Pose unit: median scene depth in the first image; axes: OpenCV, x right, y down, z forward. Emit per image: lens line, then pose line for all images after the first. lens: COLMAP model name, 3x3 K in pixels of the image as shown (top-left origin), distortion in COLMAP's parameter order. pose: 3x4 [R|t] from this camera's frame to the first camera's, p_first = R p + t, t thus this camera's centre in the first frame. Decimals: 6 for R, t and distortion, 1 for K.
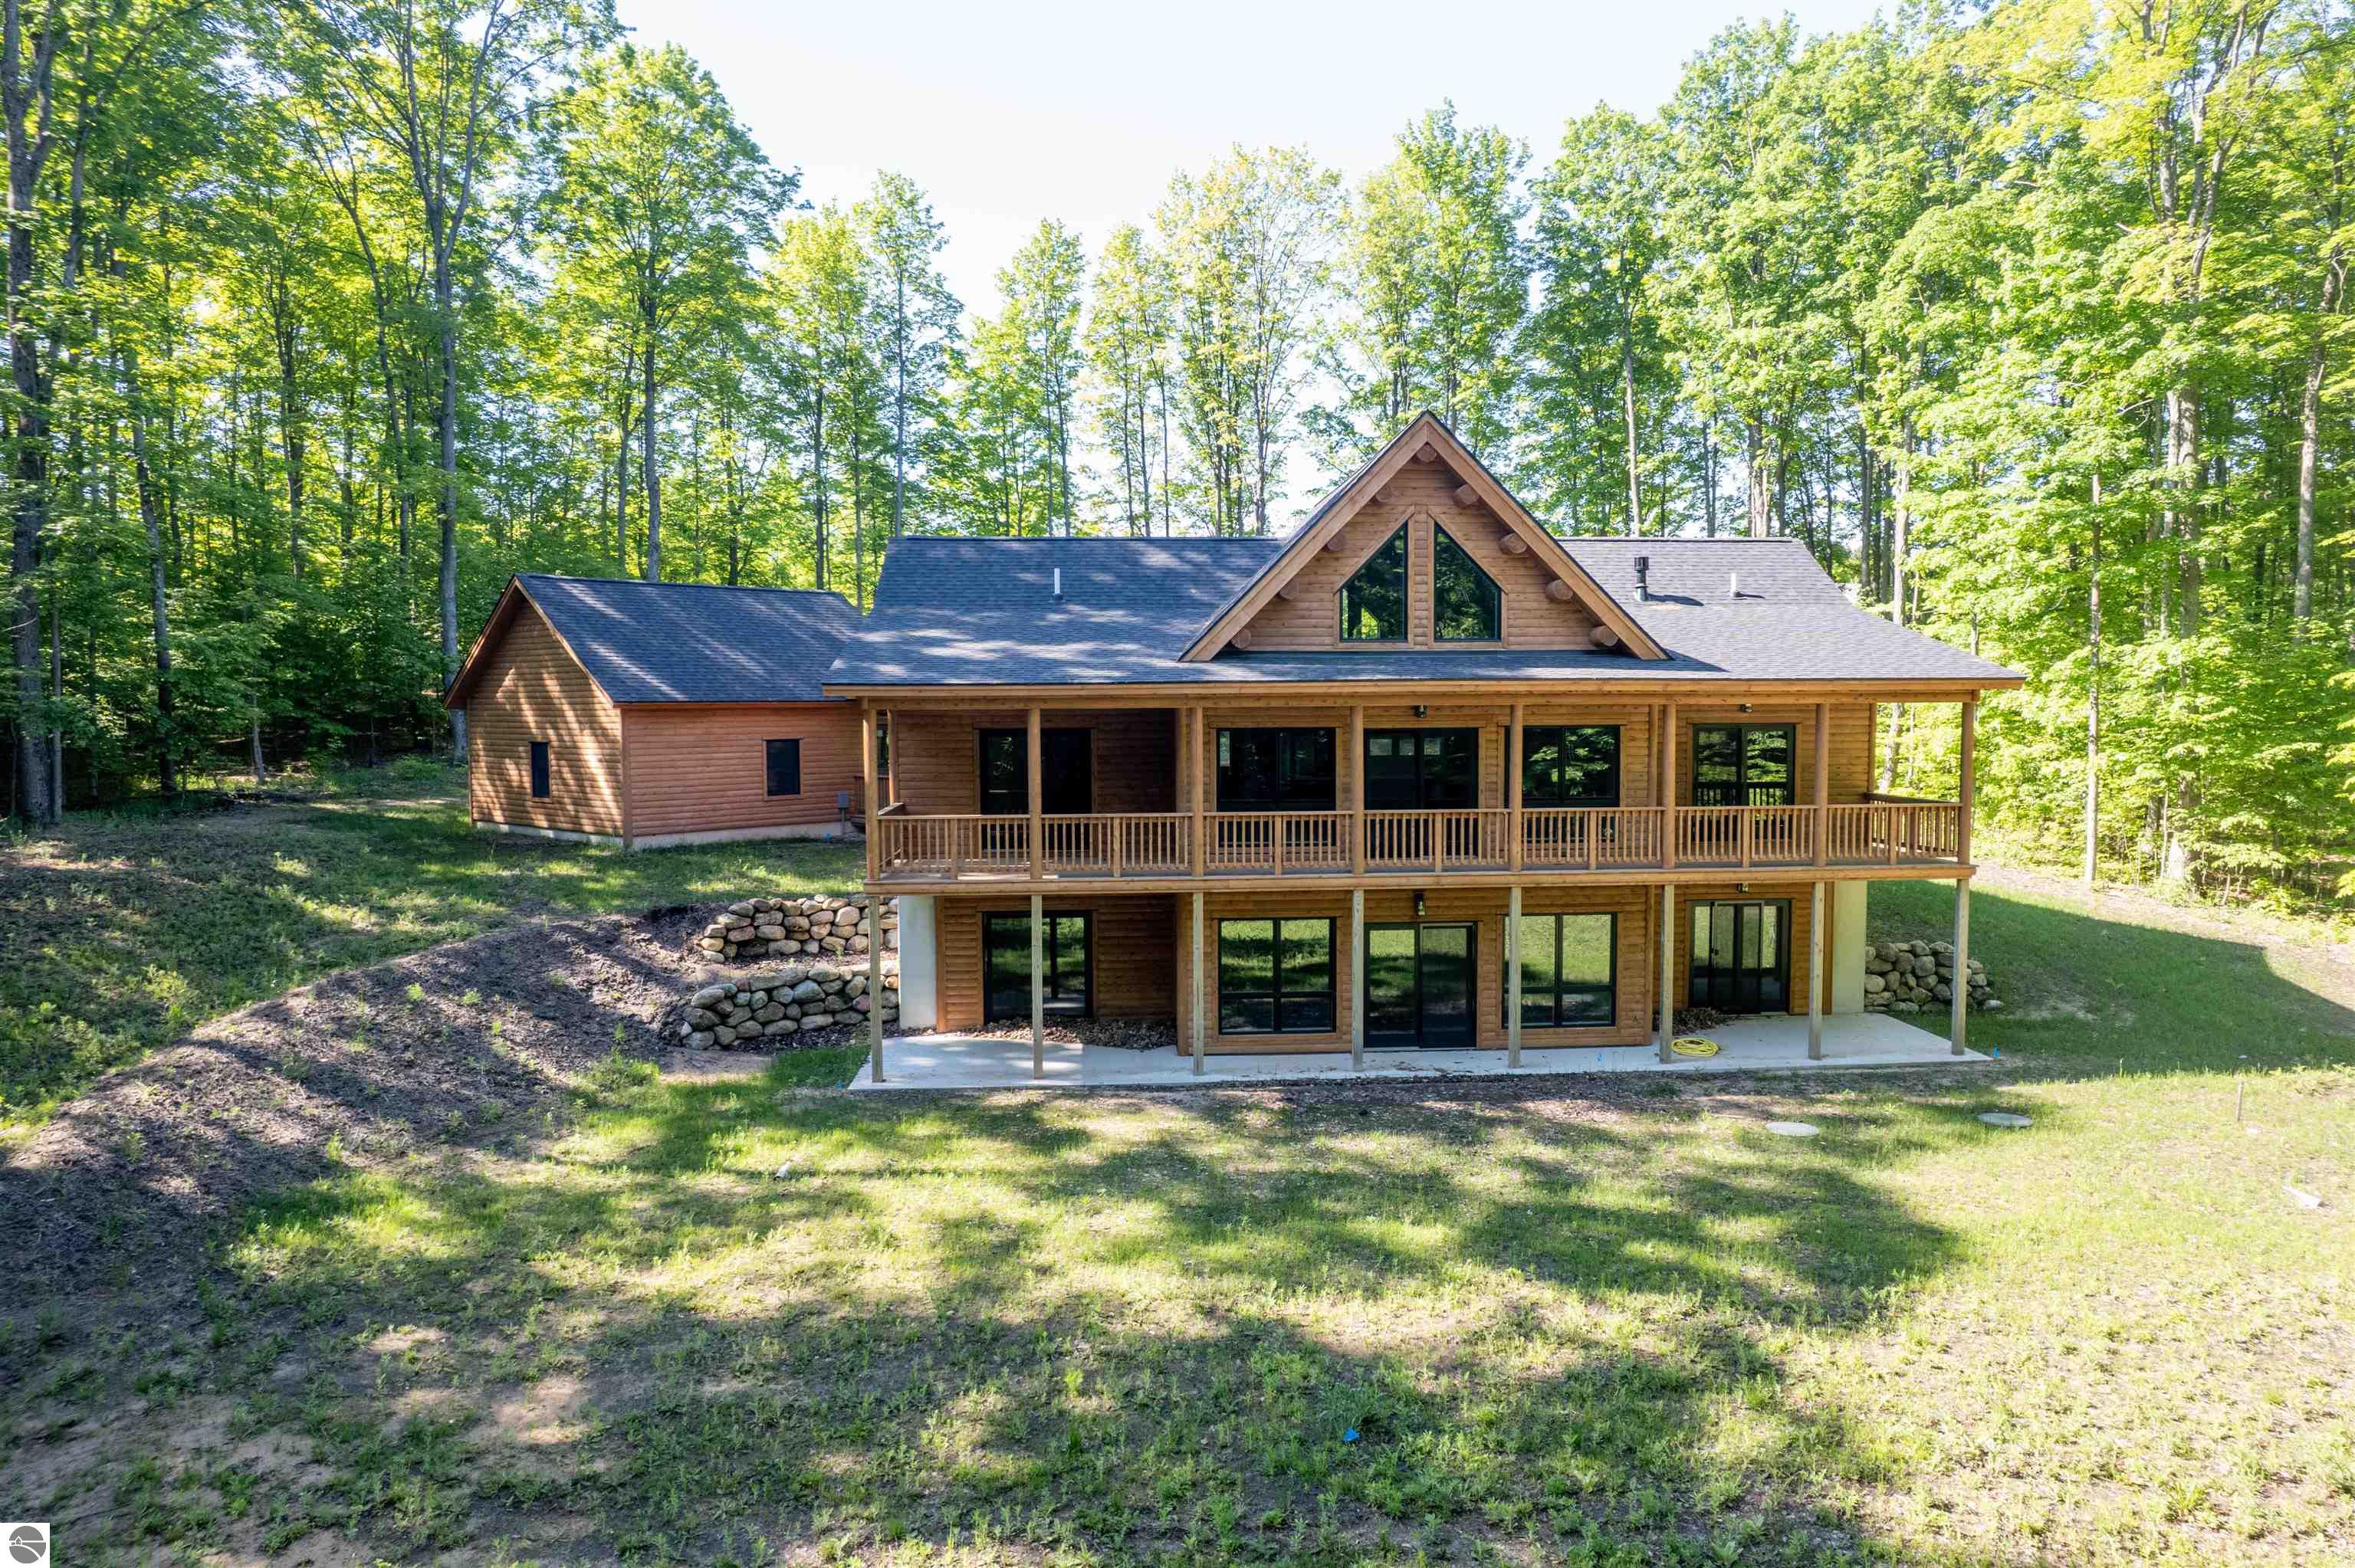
lens RADIAL K [[1402.2, 0, 1163.9], [0, 1402.2, 793.1], [0, 0, 1]] dist [-0.025233, -0.000240]
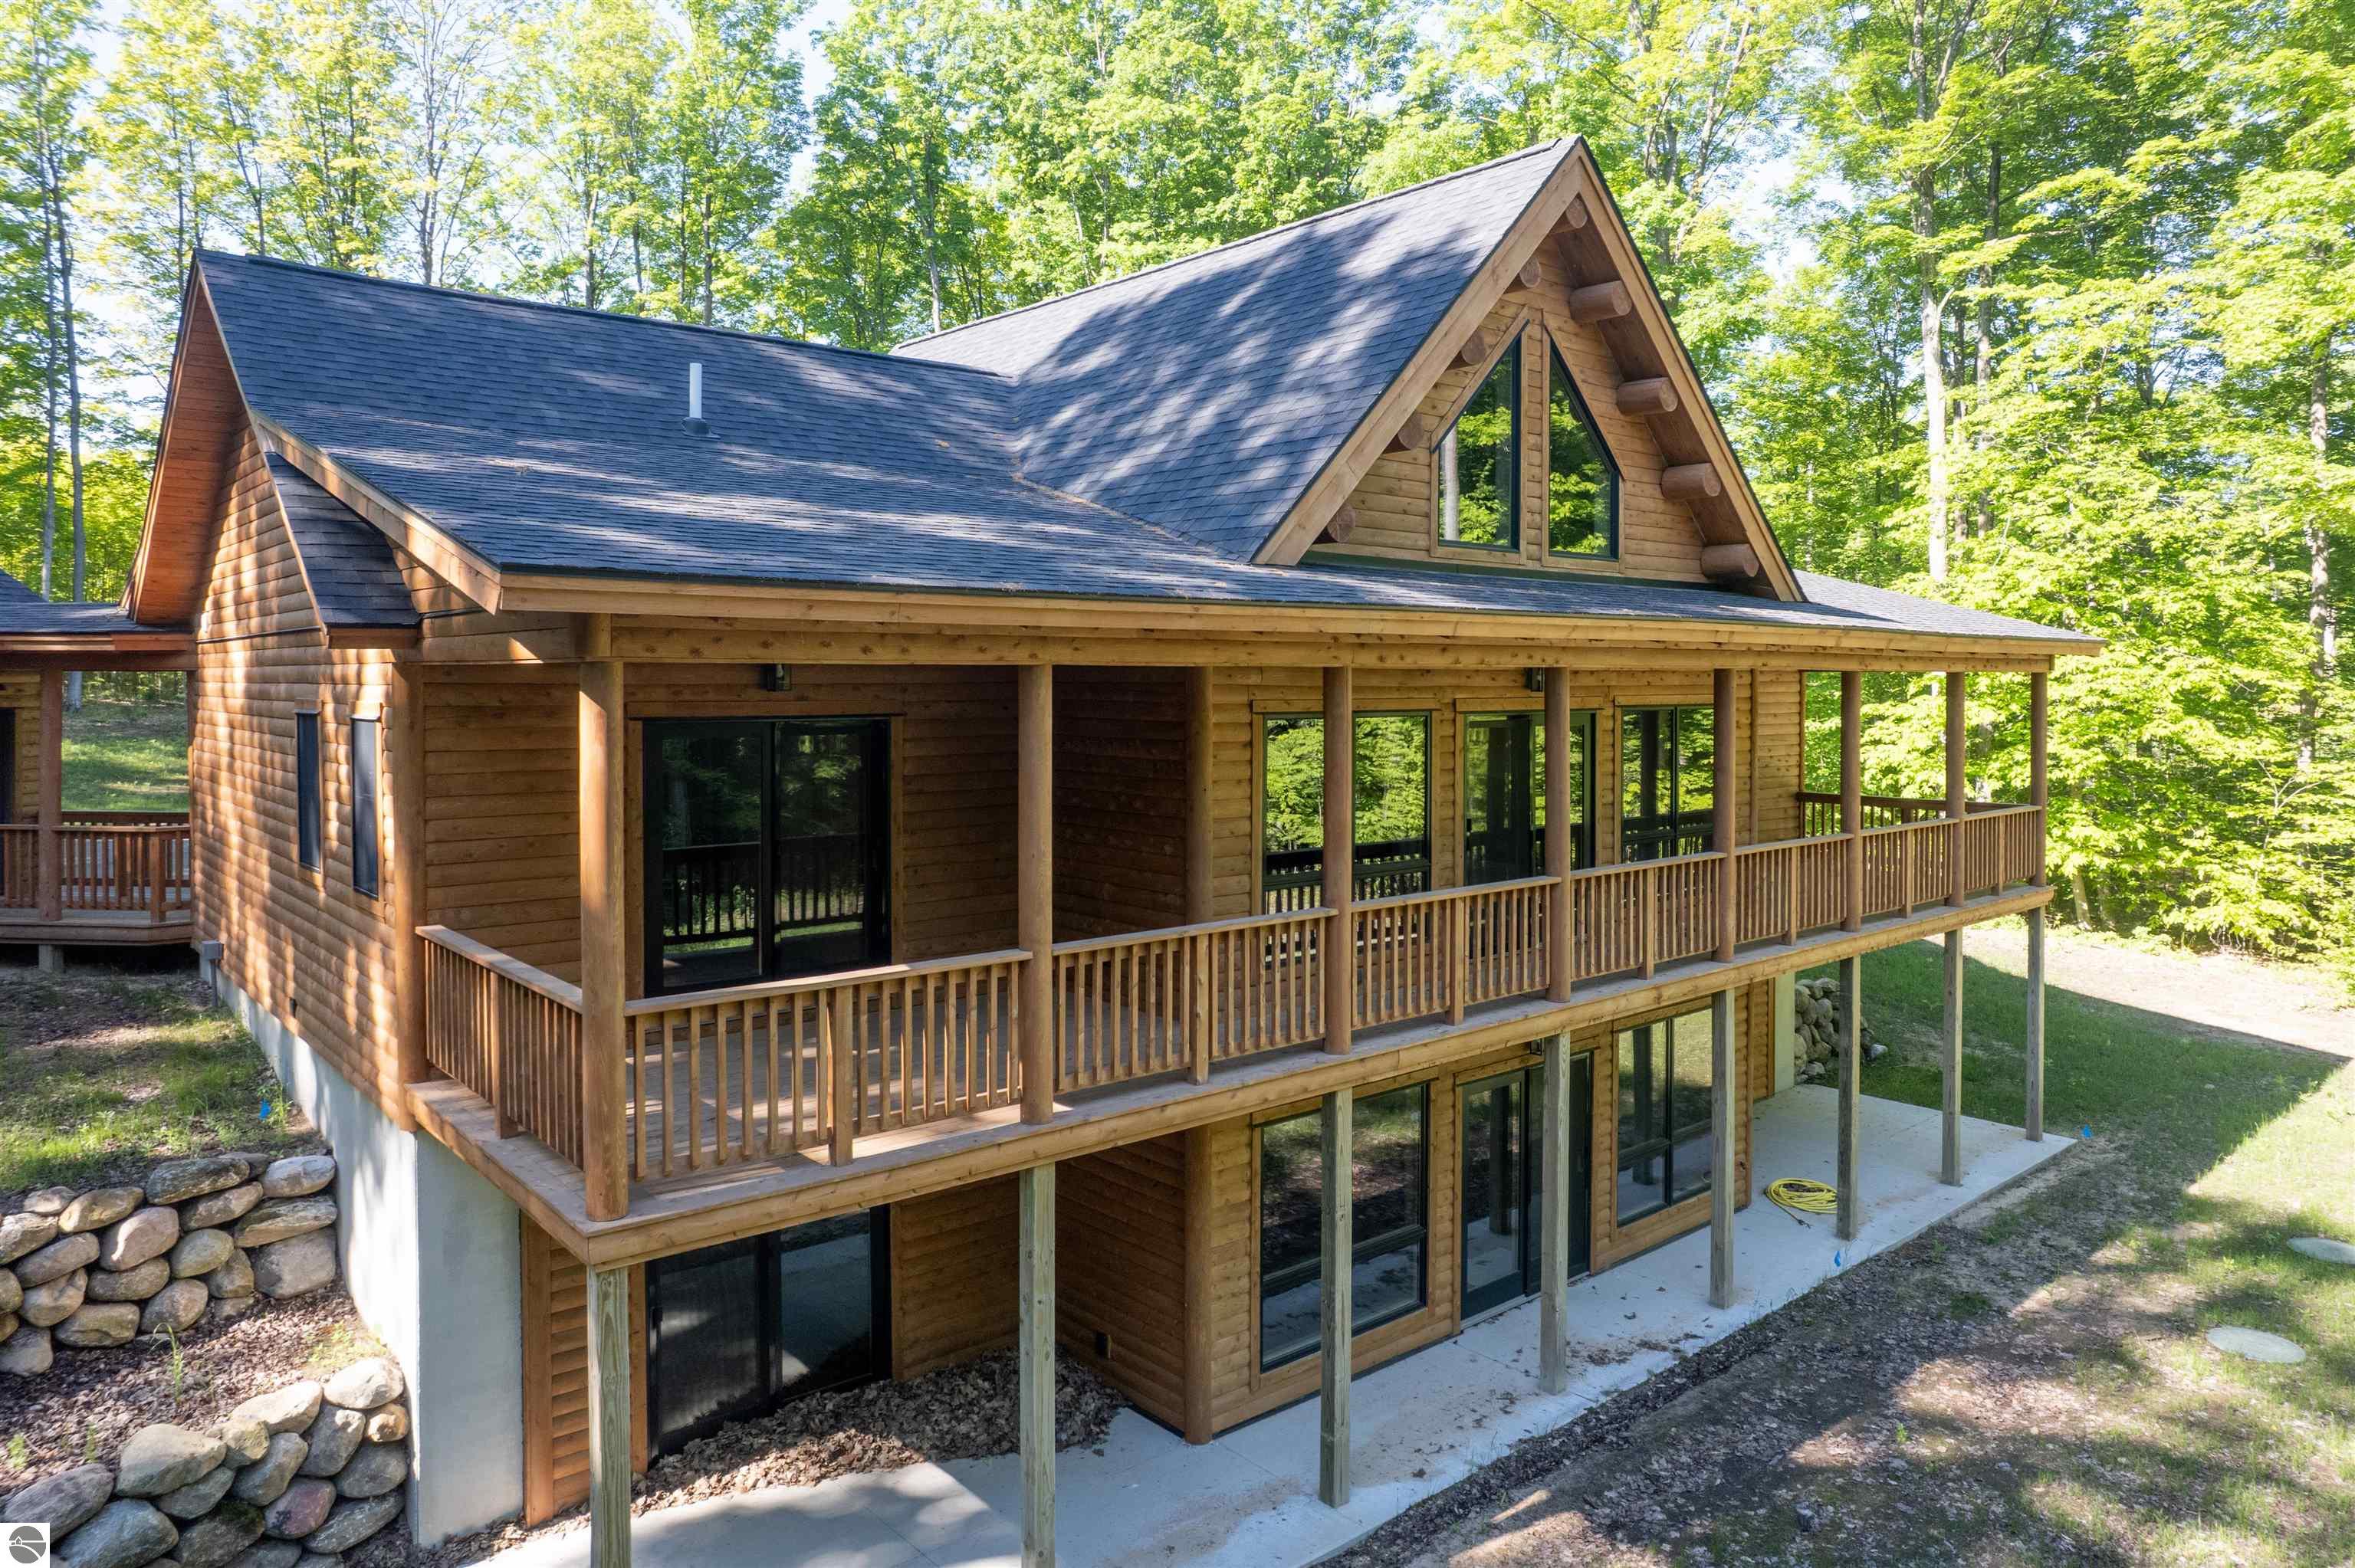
lens RADIAL K [[1525.8, 0, 1162.6], [0, 1525.8, 706.4], [0, 0, 1]] dist [-0.062142, 0.065172]
pose [[0.804628, -0.003561, 0.593768, -0.283606], [0.032769, 0.998724, -0.038416, -0.030008], [-0.592874, 0.050368, 0.803719, 0.606184]]
